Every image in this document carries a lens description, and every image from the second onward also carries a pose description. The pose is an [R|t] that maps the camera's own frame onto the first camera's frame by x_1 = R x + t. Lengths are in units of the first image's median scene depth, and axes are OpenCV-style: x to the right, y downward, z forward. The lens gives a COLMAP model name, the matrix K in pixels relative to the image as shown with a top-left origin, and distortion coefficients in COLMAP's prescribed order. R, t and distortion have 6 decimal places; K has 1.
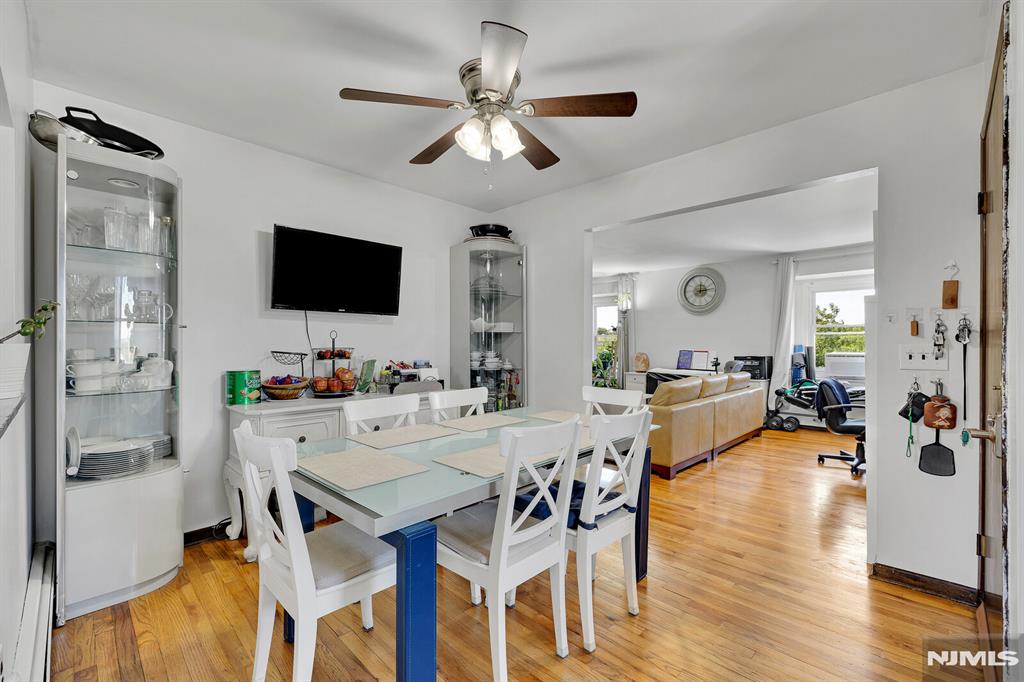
lens RADIAL K [[435.6, 0, 506.1], [0, 435.6, 341.5], [0, 0, 1]] dist [0.000397, 0.001378]
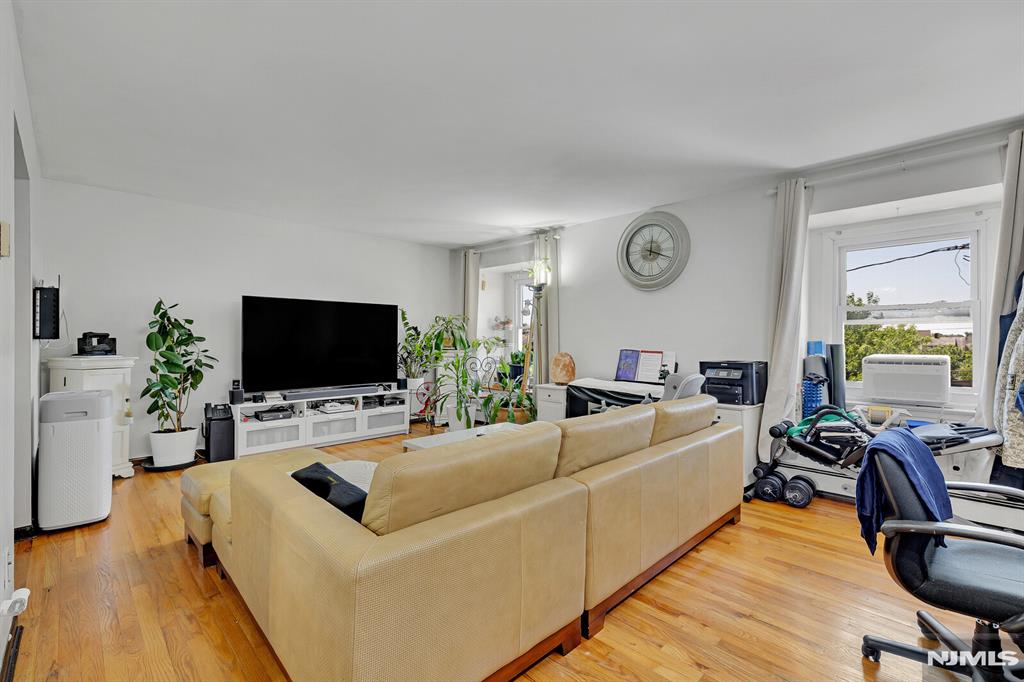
lens RADIAL K [[435.6, 0, 520.4], [0, 435.6, 335.8], [0, 0, 1]] dist [0.000397, 0.001378]
pose [[0.999934, 0.001209, -0.011427, 0.311225], [-0.001237, 0.999996, -0.002449, 0.002924], [0.011424, 0.002463, 0.999932, 0.453771]]
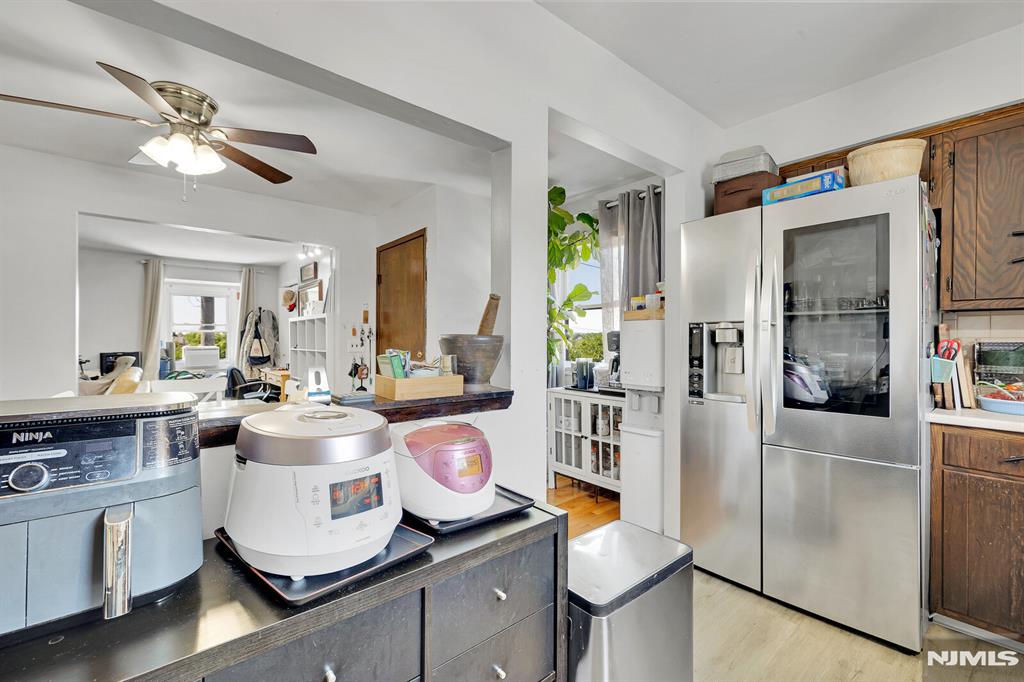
lens RADIAL K [[435.6, 0, 515.2], [0, 435.6, 338.7], [0, 0, 1]] dist [0.000397, 0.001378]
pose [[0.092630, -0.001036, 0.995700, -0.356582], [-0.000322, 0.999999, 0.001070, -0.000246], [-0.995701, -0.000419, 0.092630, 0.020180]]
